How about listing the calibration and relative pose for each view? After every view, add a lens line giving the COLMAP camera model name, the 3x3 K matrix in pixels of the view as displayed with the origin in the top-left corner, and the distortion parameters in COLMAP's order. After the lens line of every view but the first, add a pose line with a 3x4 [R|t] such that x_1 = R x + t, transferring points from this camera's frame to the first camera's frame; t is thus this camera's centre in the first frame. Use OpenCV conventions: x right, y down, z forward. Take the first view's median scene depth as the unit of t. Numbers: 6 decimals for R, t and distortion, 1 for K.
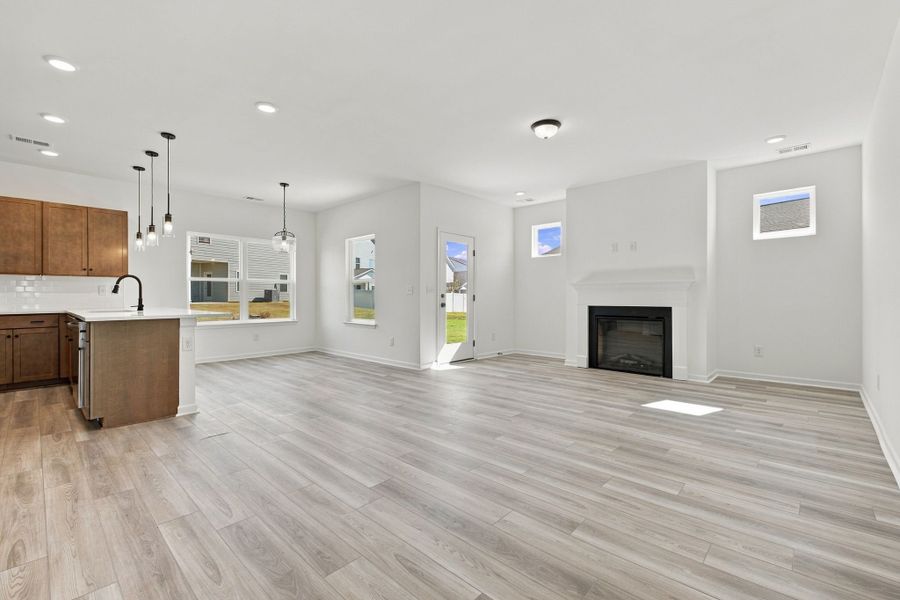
lens RADIAL K [[397.6, 0, 450.0], [0, 397.6, 300.0], [0, 0, 1]] dist [-0.000063, -0.000103]
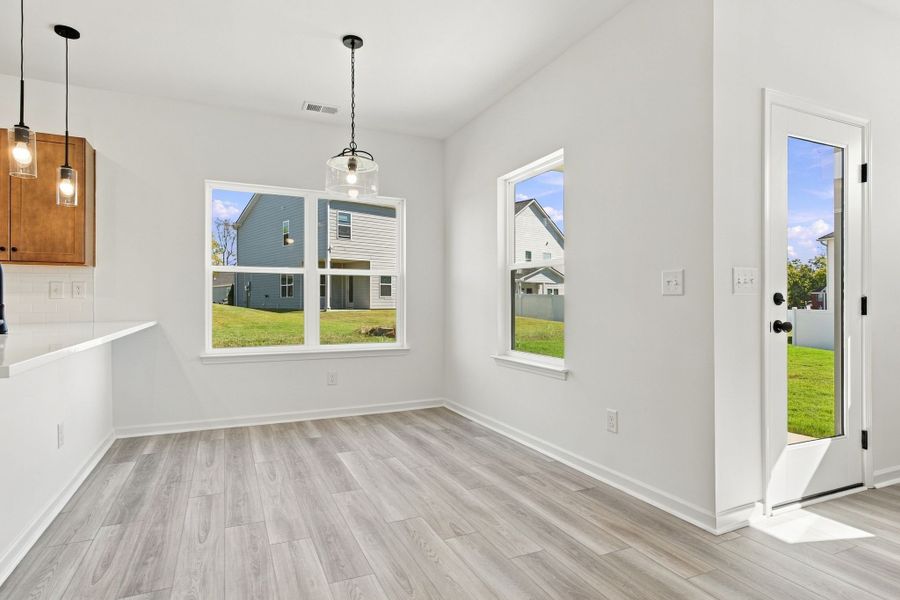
lens RADIAL K [[397.6, 0, 450.0], [0, 397.6, 300.0], [0, 0, 1]] dist [-0.000063, -0.000103]
pose [[0.909994, -0.004595, -0.414595, -0.149842], [-0.002838, 0.999846, -0.017311, -0.002346], [0.414611, 0.016929, 0.909841, 0.684422]]
